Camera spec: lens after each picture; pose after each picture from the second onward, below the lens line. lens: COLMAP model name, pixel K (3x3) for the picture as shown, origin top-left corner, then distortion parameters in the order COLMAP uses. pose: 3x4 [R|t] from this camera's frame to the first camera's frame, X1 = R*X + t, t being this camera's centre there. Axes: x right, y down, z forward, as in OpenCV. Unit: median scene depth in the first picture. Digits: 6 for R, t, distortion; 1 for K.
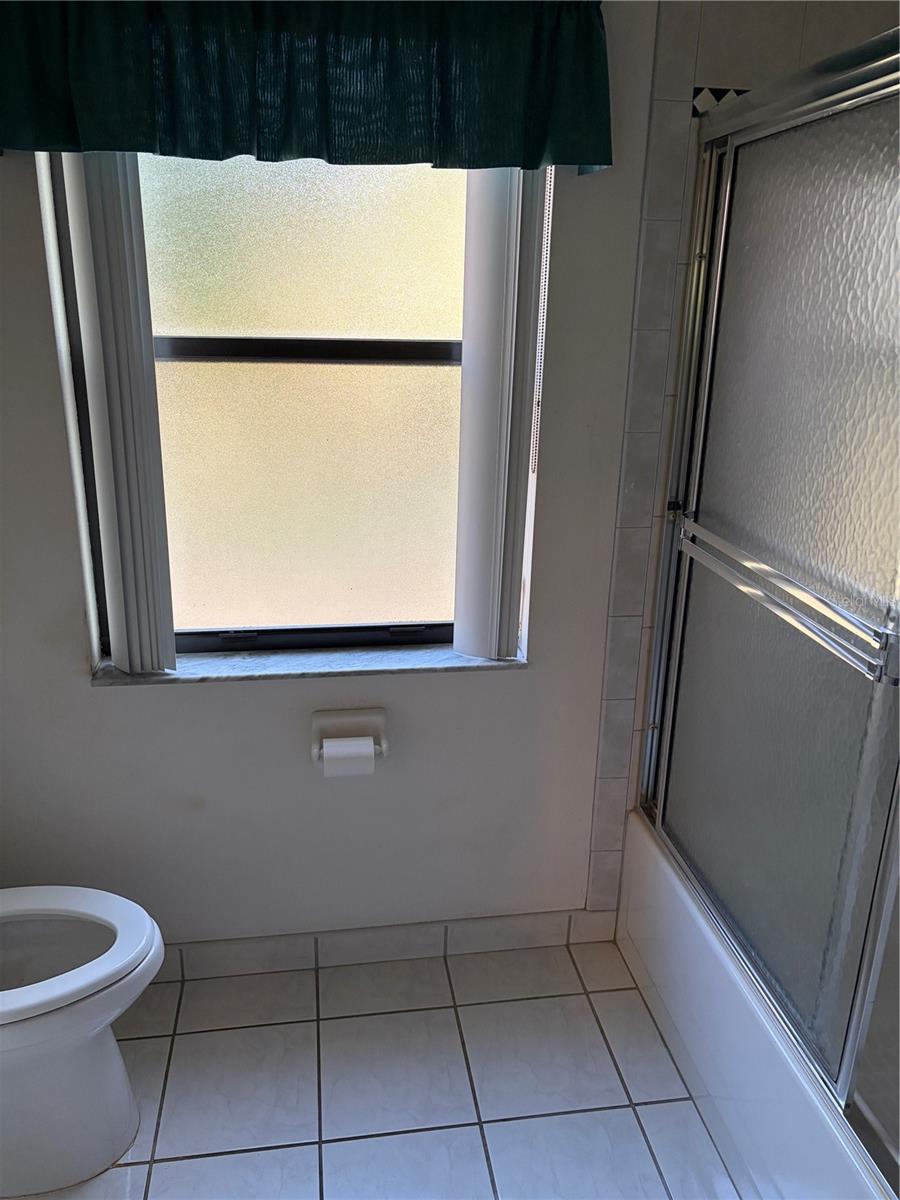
lens RADIAL K [[913.1, 0, 446.3], [0, 913.1, 599.2], [0, 0, 1]] dist [0.052215, -0.057768]
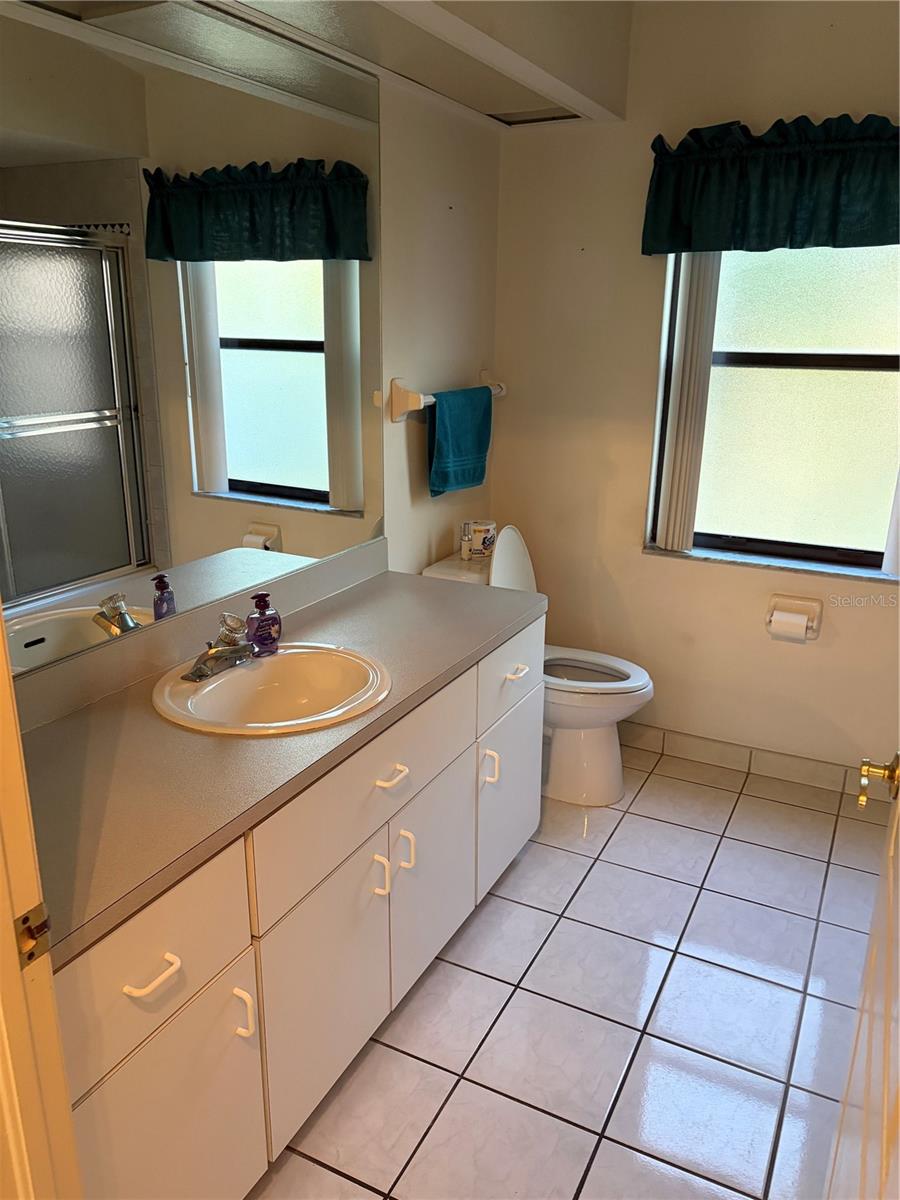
lens RADIAL K [[913.1, 0, 446.6], [0, 913.1, 597.2], [0, 0, 1]] dist [0.052215, -0.057768]
pose [[0.815472, 0.168228, -0.553809, 0.294312], [-0.174685, 0.983745, 0.041609, 0.176908], [0.551807, 0.062811, 0.831603, -0.656022]]
